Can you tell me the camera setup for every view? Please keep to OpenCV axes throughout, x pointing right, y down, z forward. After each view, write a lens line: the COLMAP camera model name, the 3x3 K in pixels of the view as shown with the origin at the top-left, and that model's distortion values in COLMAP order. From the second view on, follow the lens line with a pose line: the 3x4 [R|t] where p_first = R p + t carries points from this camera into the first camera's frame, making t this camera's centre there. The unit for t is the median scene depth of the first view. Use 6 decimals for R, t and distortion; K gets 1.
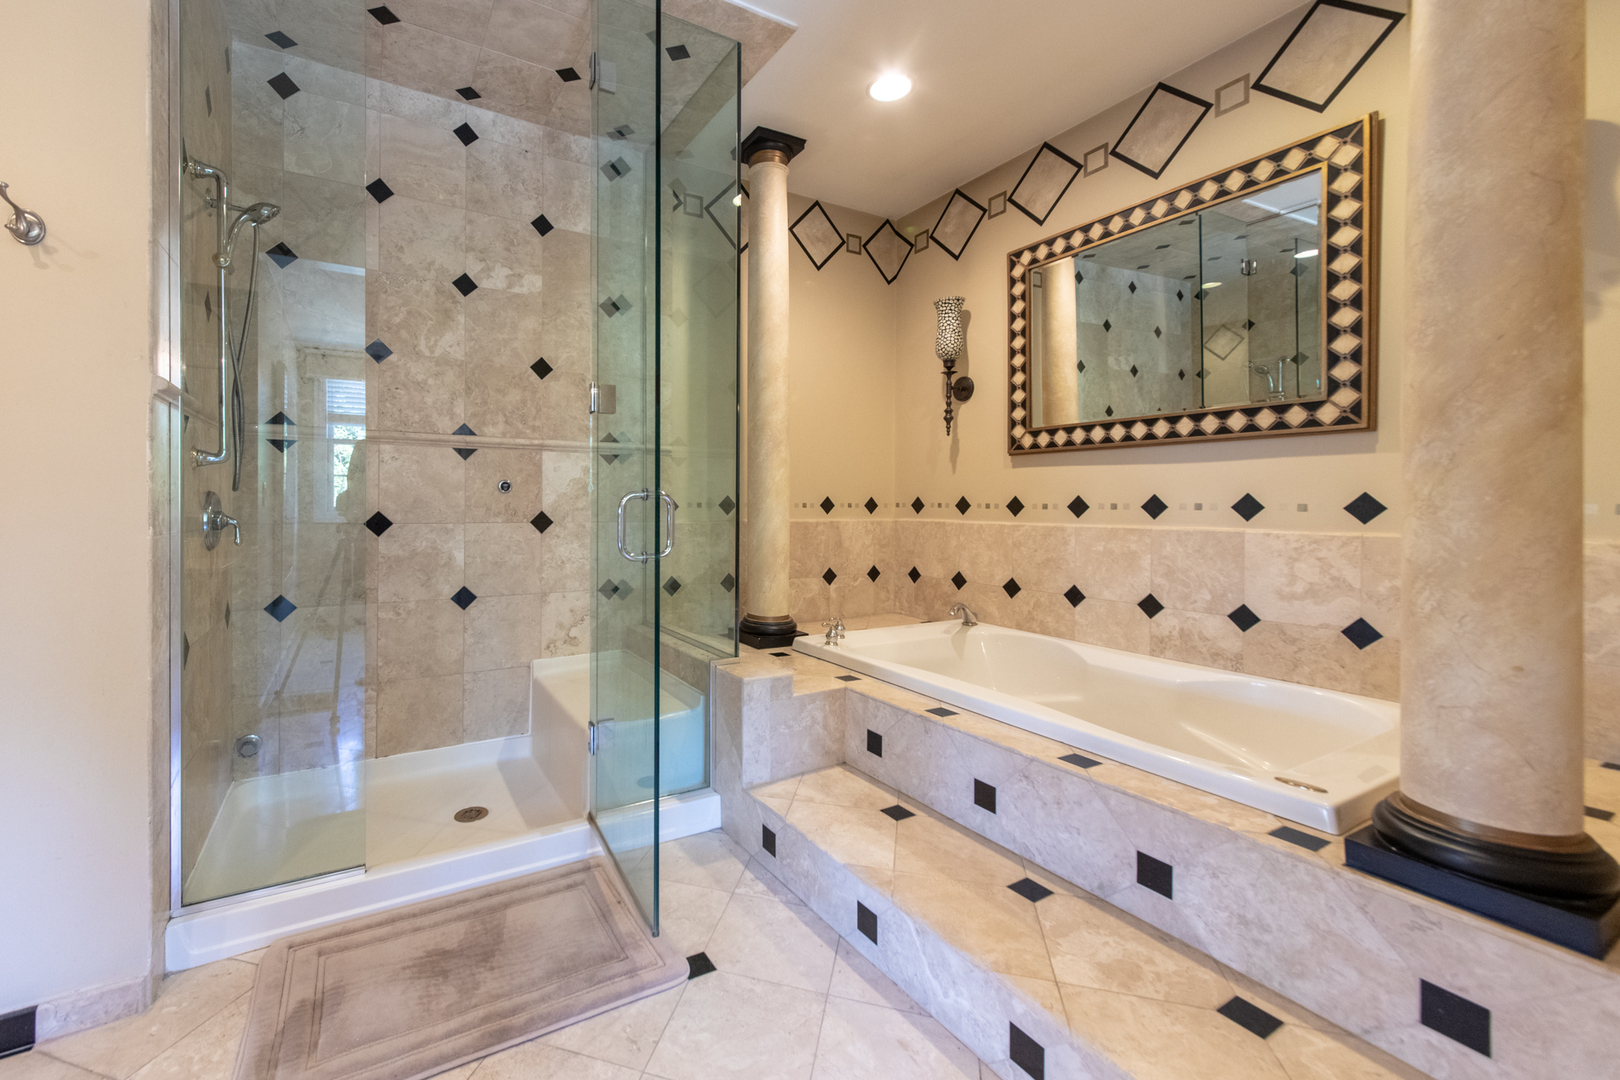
lens RADIAL K [[658.7, 0, 761.5], [0, 658.7, 510.1], [0, 0, 1]] dist [-0.002859, -0.000710]
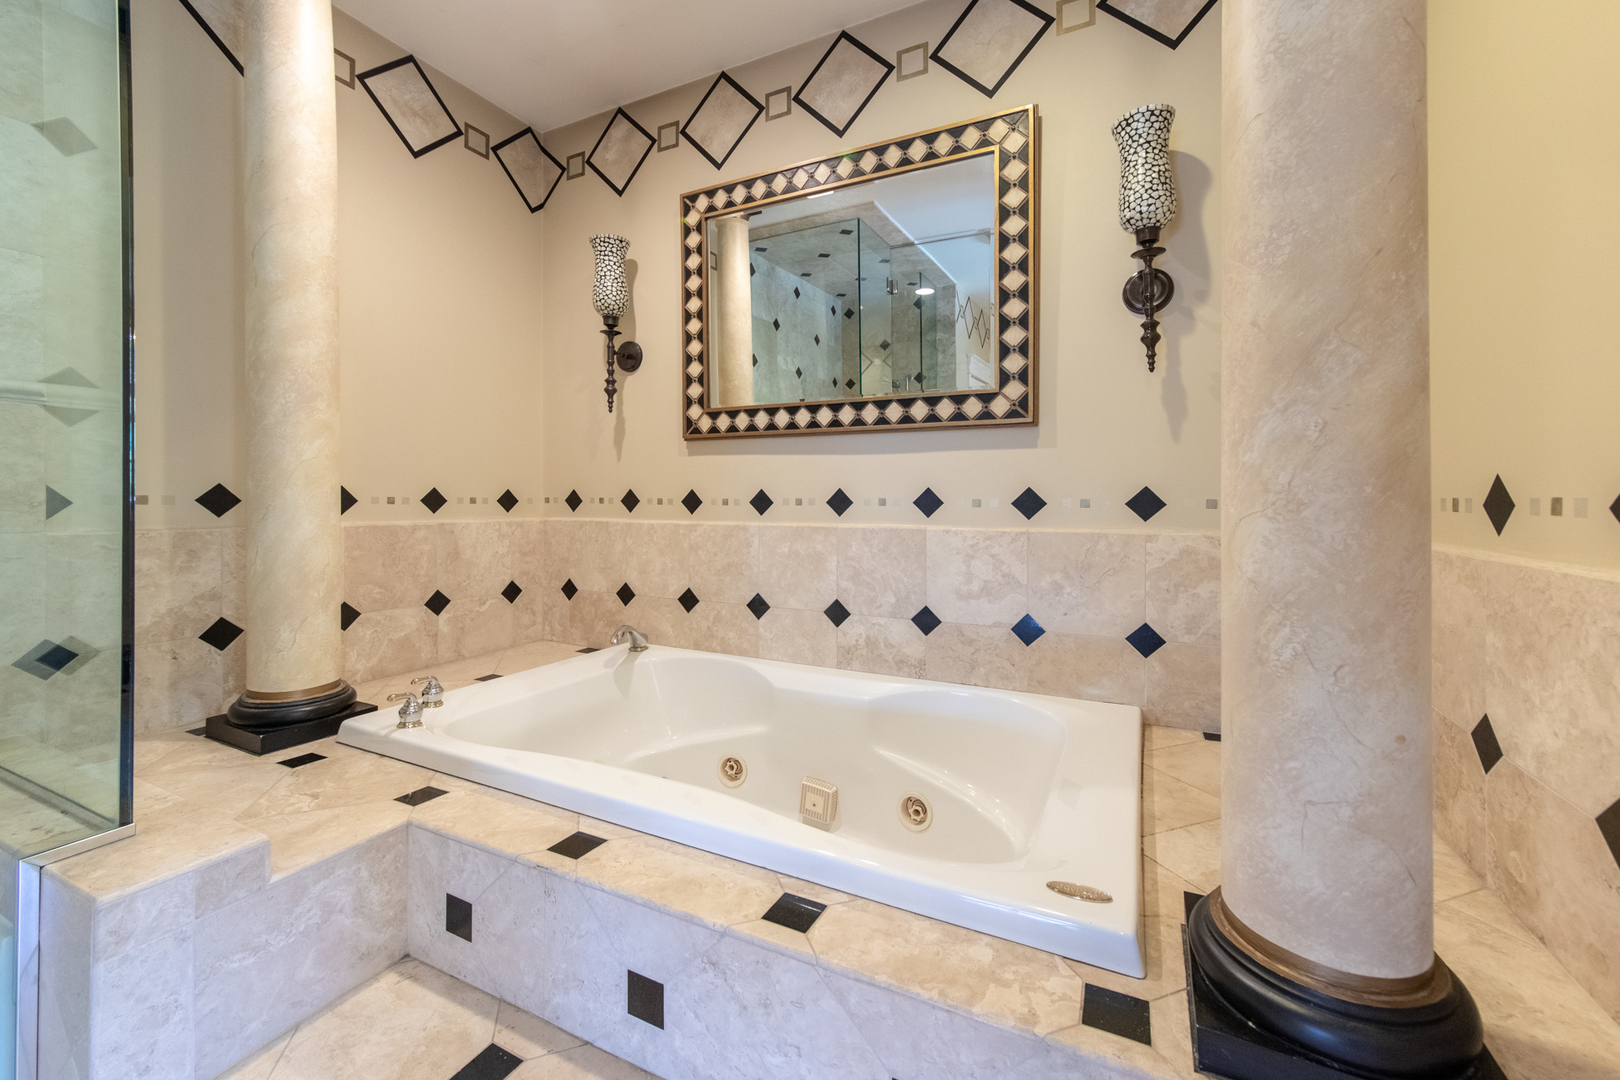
lens RADIAL K [[594.6, 0, 826.3], [0, 594.6, 508.5], [0, 0, 1]] dist [0.000342, -0.000423]
pose [[0.829859, -0.007250, 0.557926, 0.146875], [0.004265, 0.999969, 0.006651, -0.002305], [-0.557957, -0.003140, 0.829864, 0.384707]]
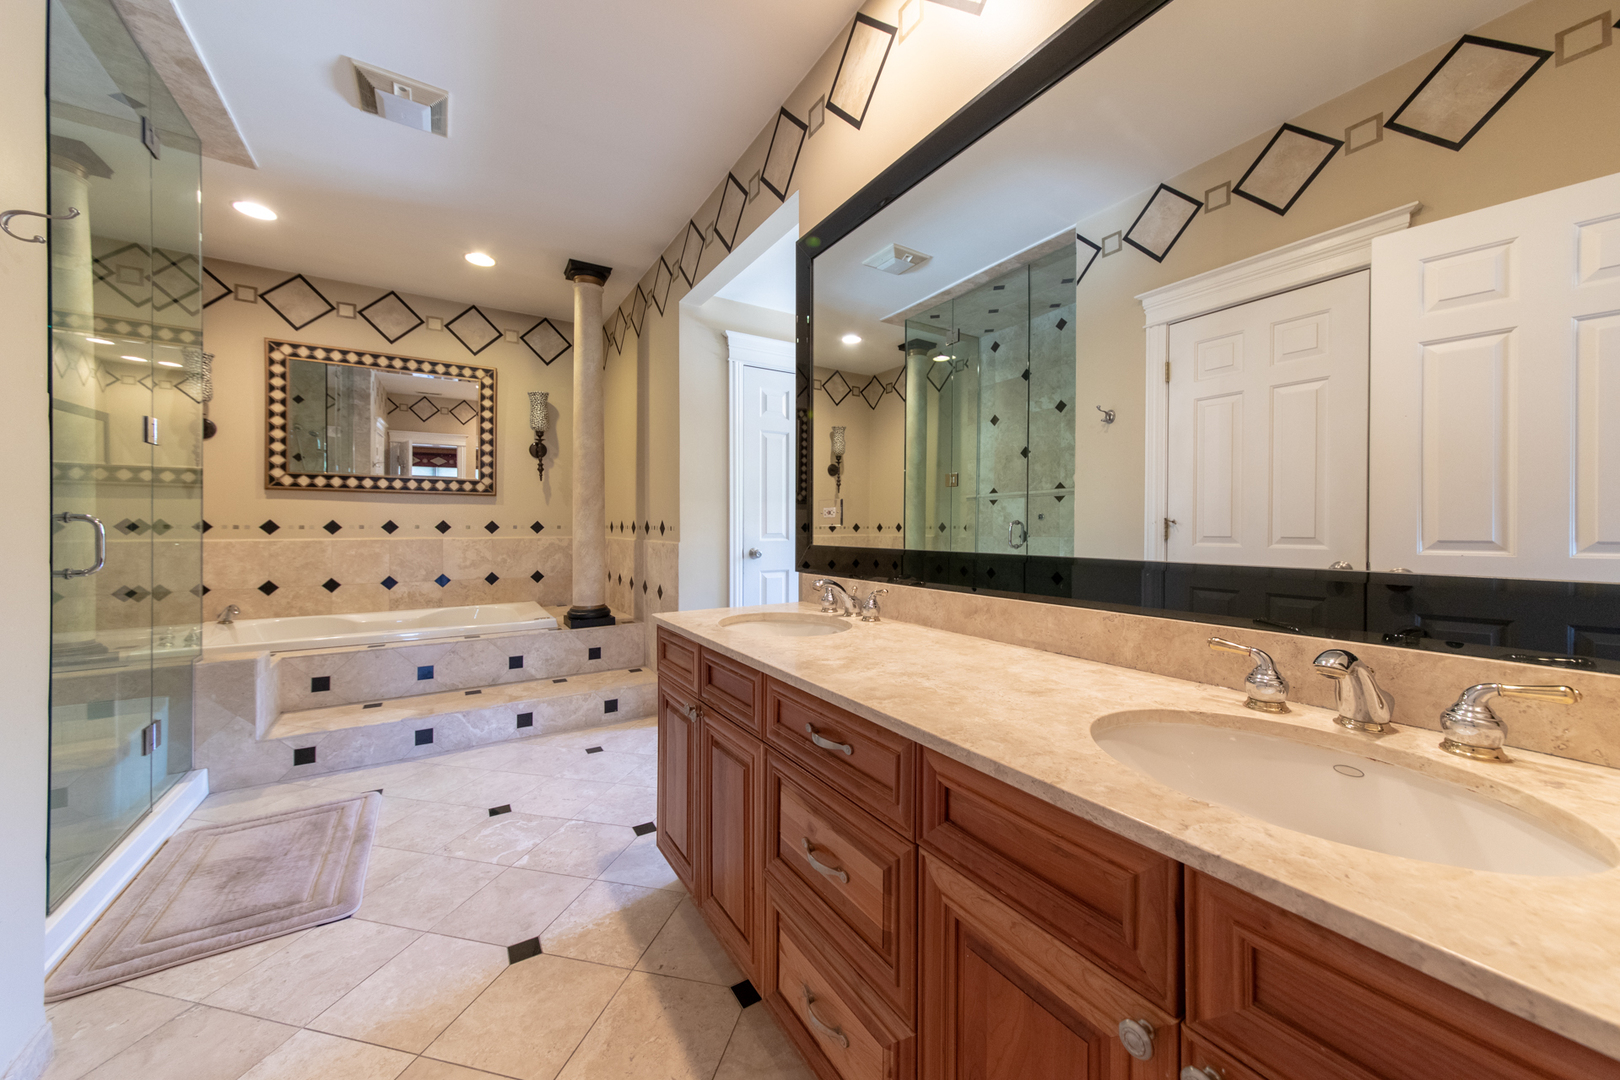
lens RADIAL K [[594.6, 0, 816.0], [0, 594.6, 513.1], [0, 0, 1]] dist [0.000342, -0.000423]
pose [[-0.073805, 0.019897, 0.997074, -1.252146], [0.008235, 0.999779, -0.019342, -0.002524], [-0.997239, 0.006783, -0.073953, -0.035926]]
